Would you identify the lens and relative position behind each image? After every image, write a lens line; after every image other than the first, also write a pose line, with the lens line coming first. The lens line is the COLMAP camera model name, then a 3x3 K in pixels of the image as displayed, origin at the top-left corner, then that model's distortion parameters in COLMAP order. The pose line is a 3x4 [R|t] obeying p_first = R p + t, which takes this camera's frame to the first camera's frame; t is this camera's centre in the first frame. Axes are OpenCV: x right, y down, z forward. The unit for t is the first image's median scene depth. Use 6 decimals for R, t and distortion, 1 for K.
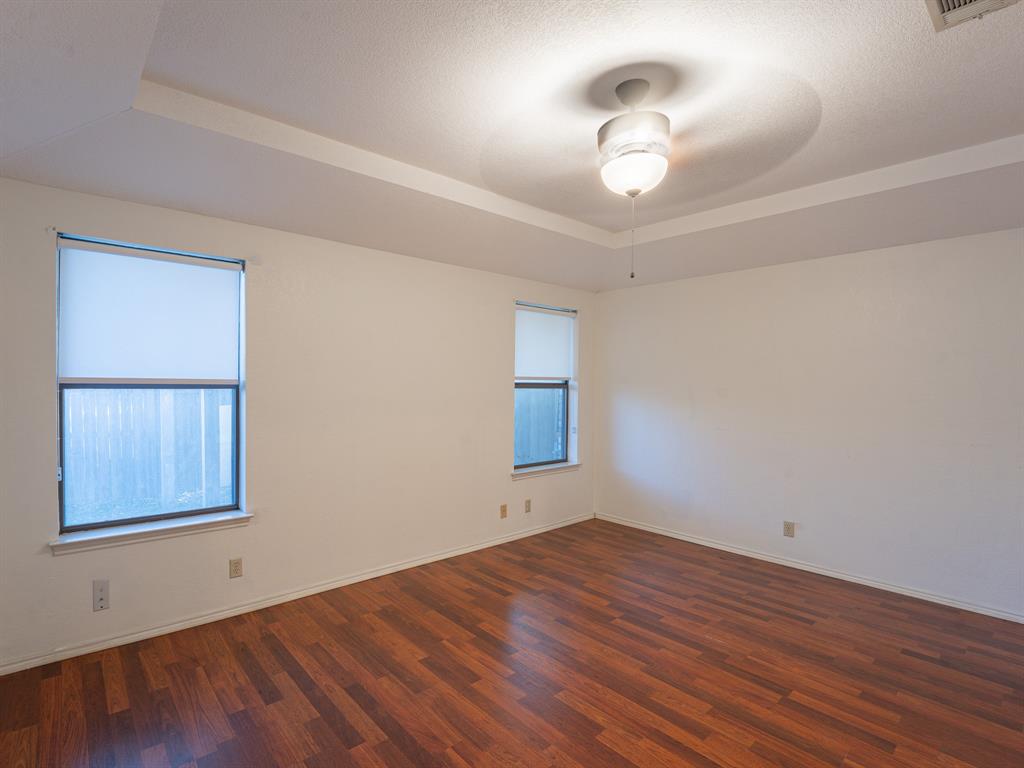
lens RADIAL K [[472.1, 0, 511.5], [0, 472.1, 404.6], [0, 0, 1]] dist [-0.022693, 0.000164]
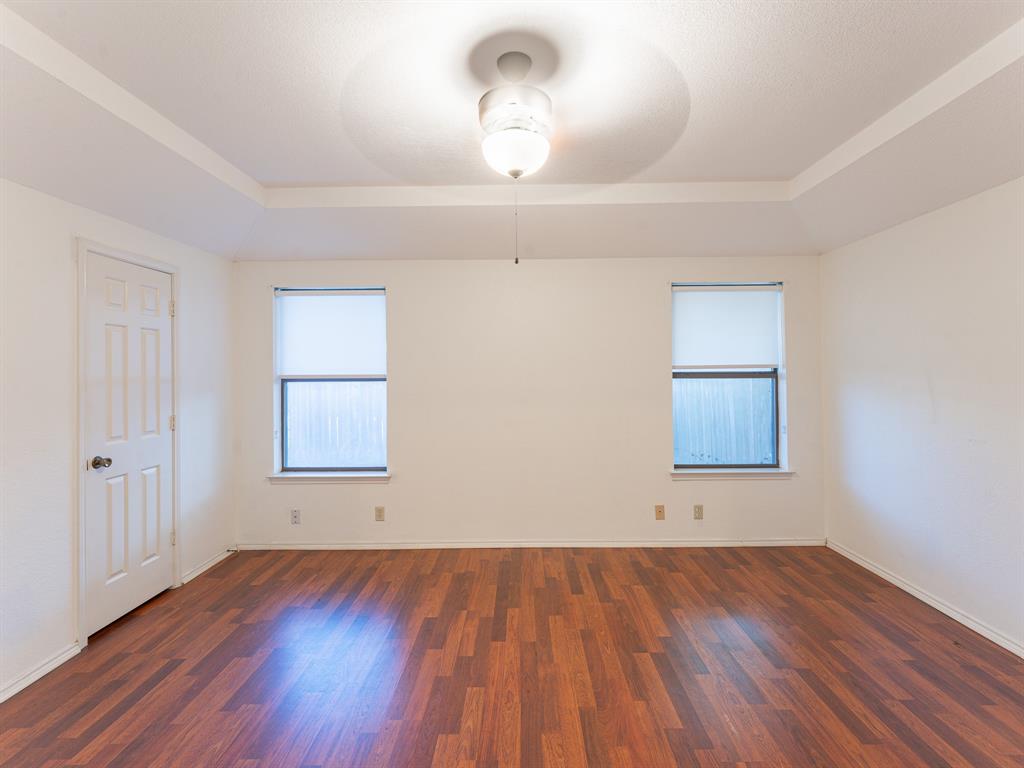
lens RADIAL K [[464.1, 0, 516.3], [0, 464.1, 380.3], [0, 0, 1]] dist [-0.000613, 0.000304]
pose [[0.780031, -0.004816, -0.625722, 0.417176], [-0.013069, 0.999627, -0.023986, -0.007137], [0.625604, 0.026887, 0.779677, 0.141836]]
